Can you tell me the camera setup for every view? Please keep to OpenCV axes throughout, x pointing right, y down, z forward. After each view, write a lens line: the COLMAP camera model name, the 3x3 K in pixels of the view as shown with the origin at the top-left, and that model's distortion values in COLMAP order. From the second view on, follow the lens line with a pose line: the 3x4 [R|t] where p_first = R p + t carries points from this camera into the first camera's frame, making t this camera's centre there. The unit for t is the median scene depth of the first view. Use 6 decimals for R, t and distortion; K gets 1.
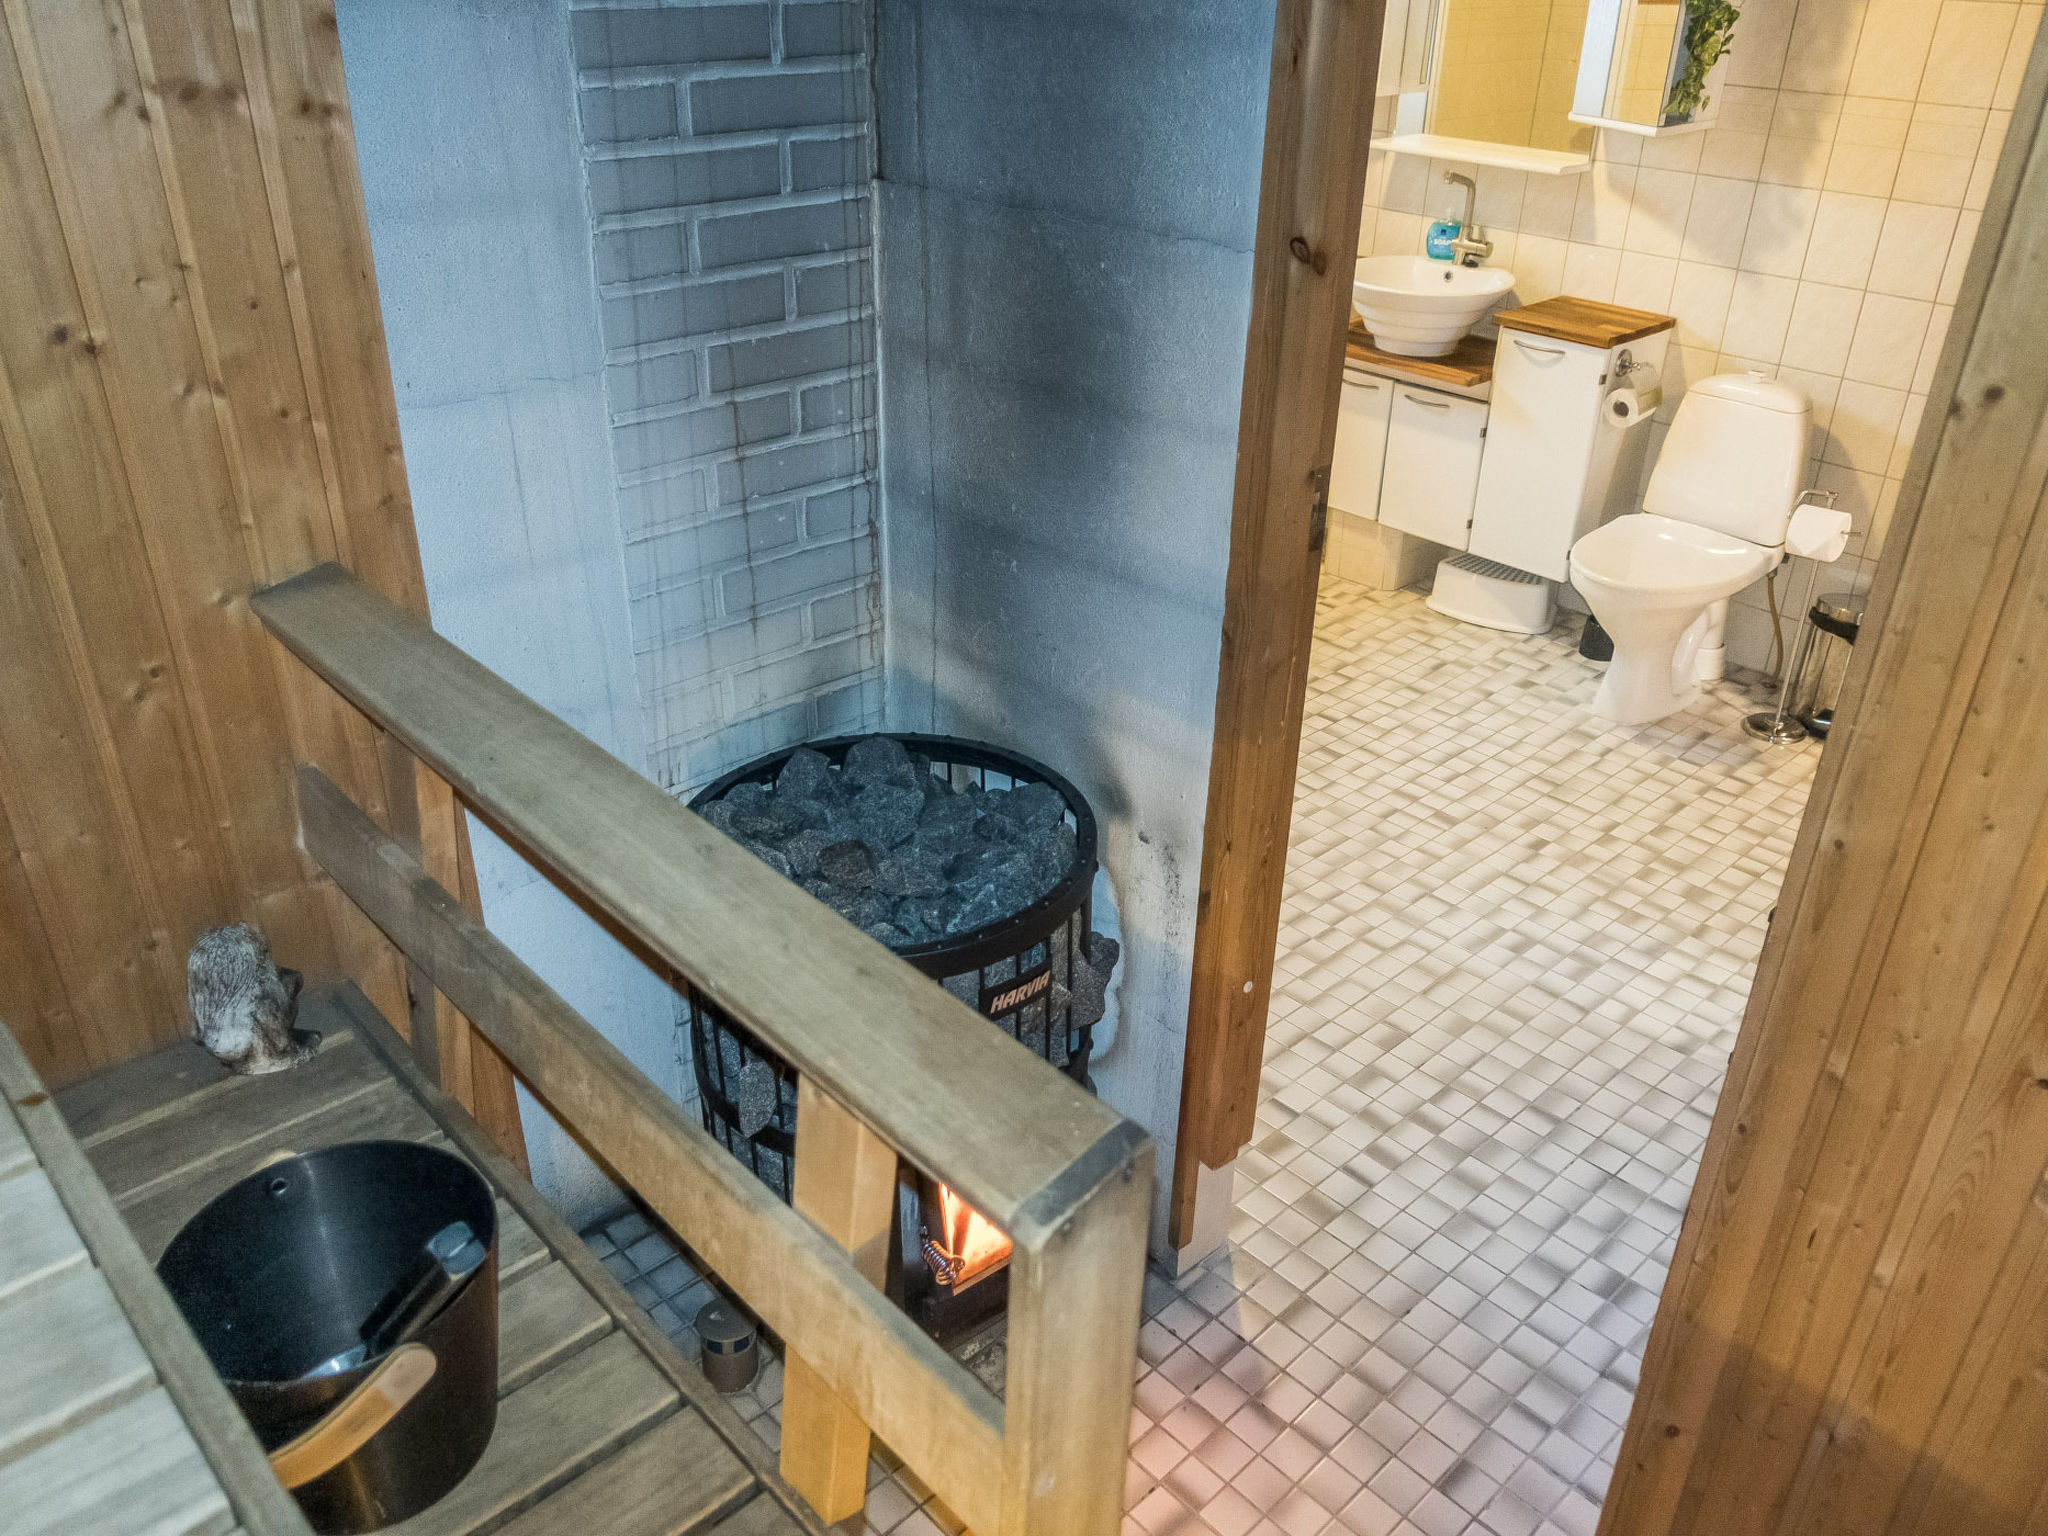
lens RADIAL K [[1587.5, 0, 1045.2], [0, 1587.5, 798.4], [0, 0, 1]] dist [-0.003726, -0.045340]
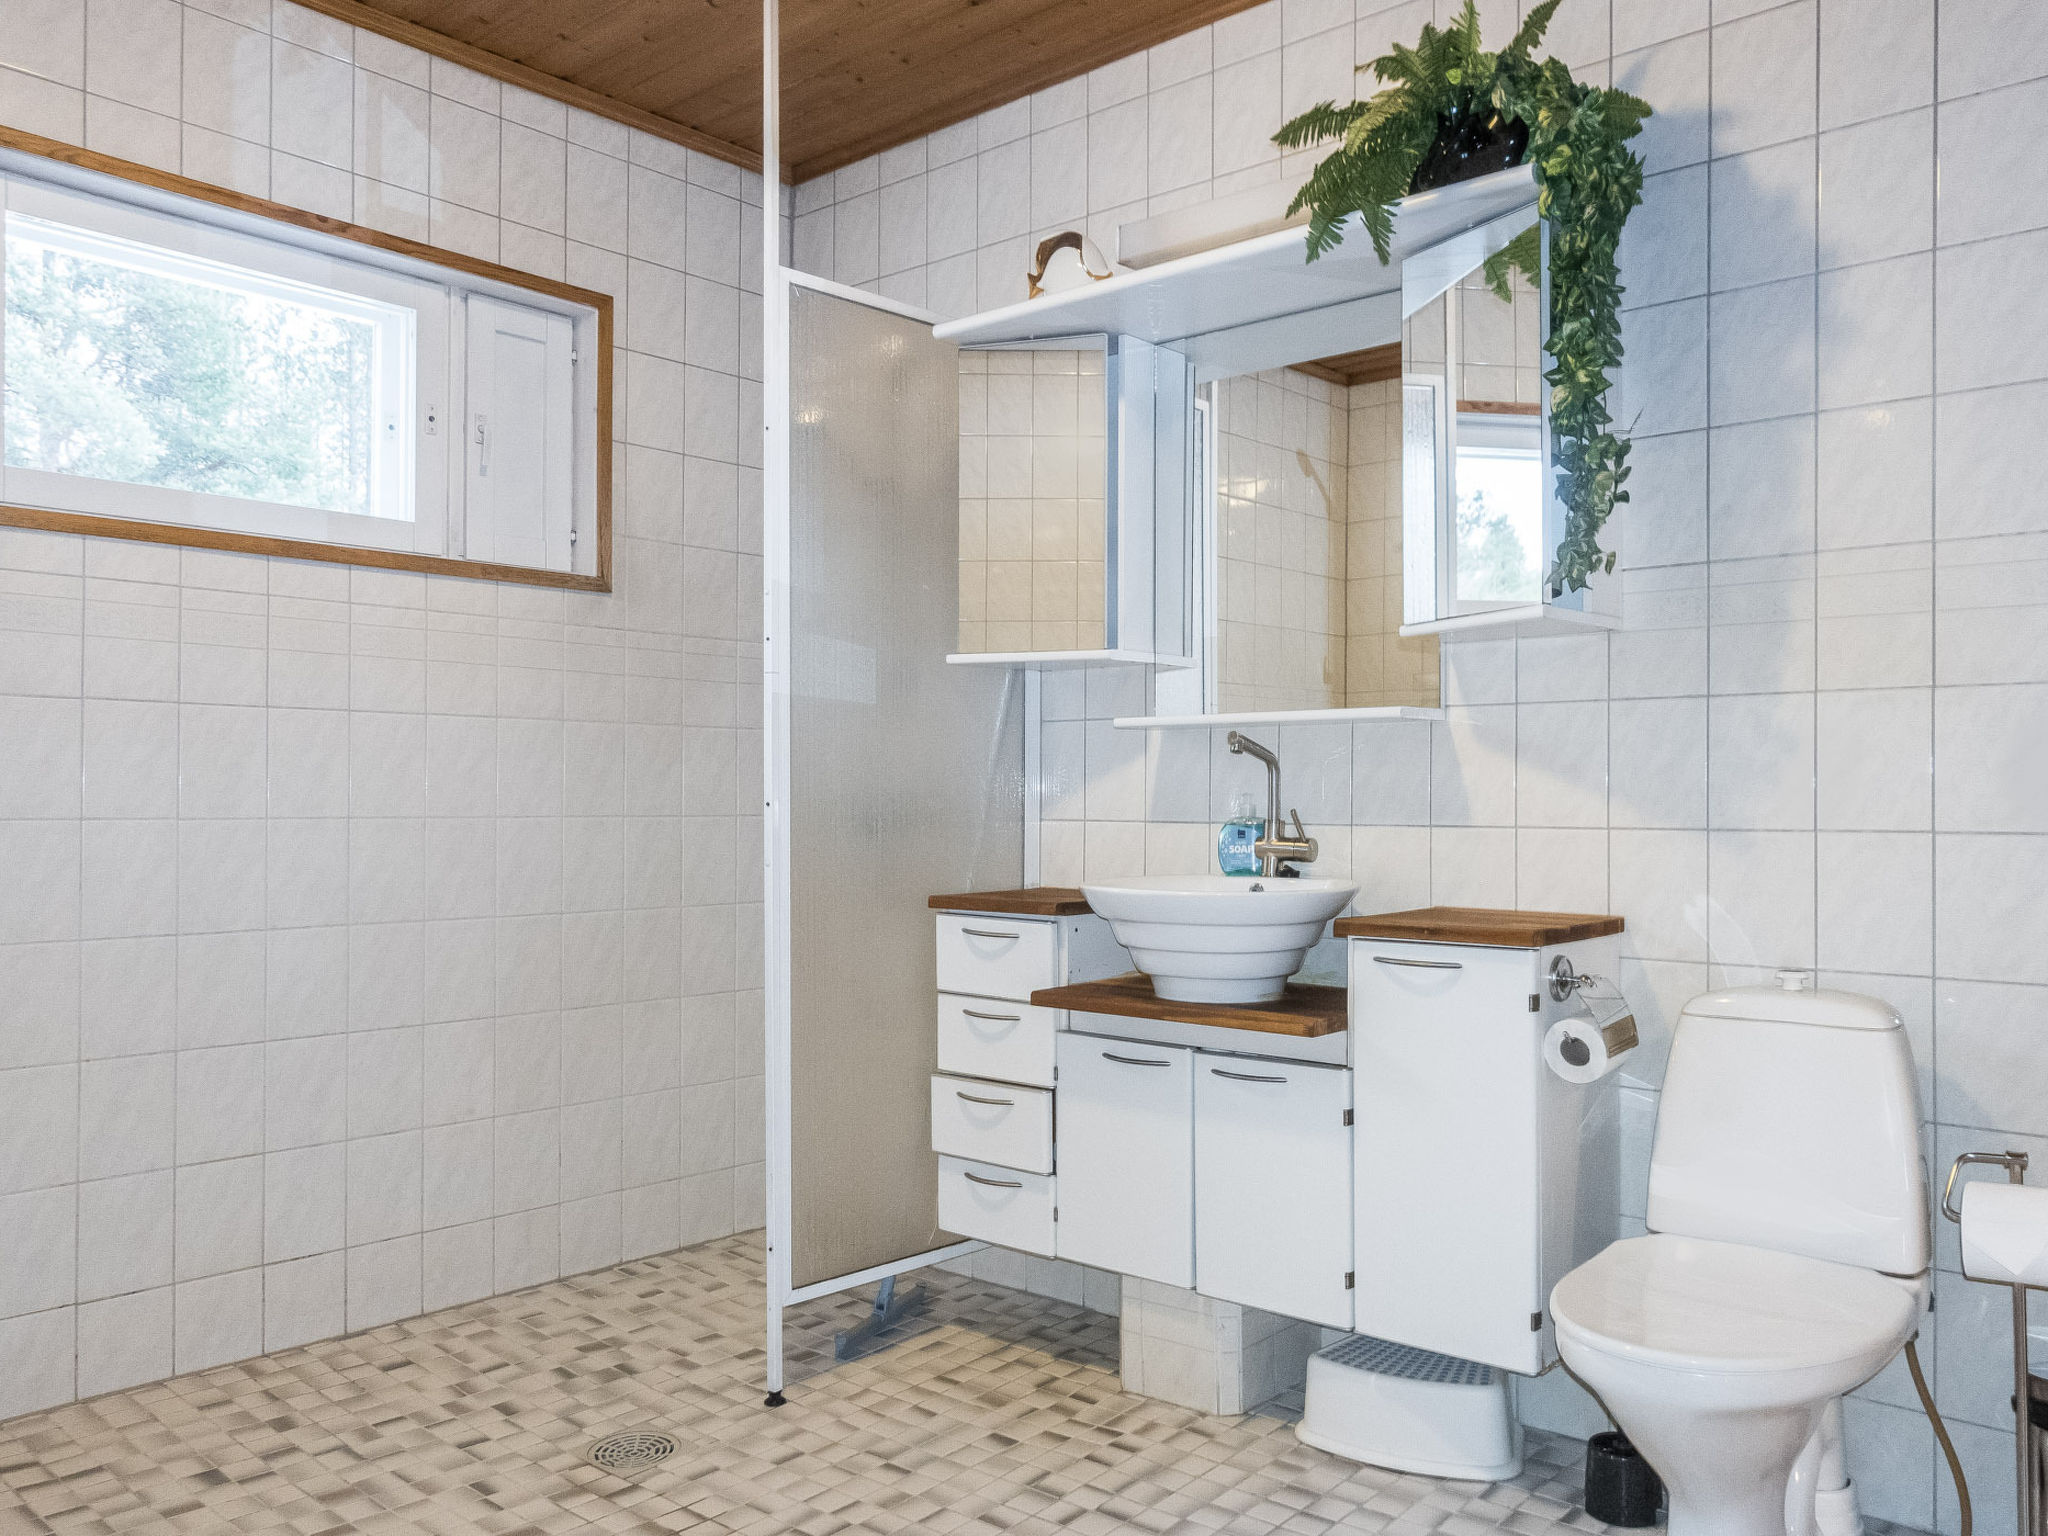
lens RADIAL K [[1652.9, 0, 1022.4], [0, 1652.9, 729.2], [0, 0, 1]] dist [-0.001467, -0.010181]
pose [[0.995363, -0.013253, 0.095270, 0.094336], [0.061047, 0.852459, -0.519218, -0.039231], [-0.074333, 0.522626, 0.849315, 0.394062]]
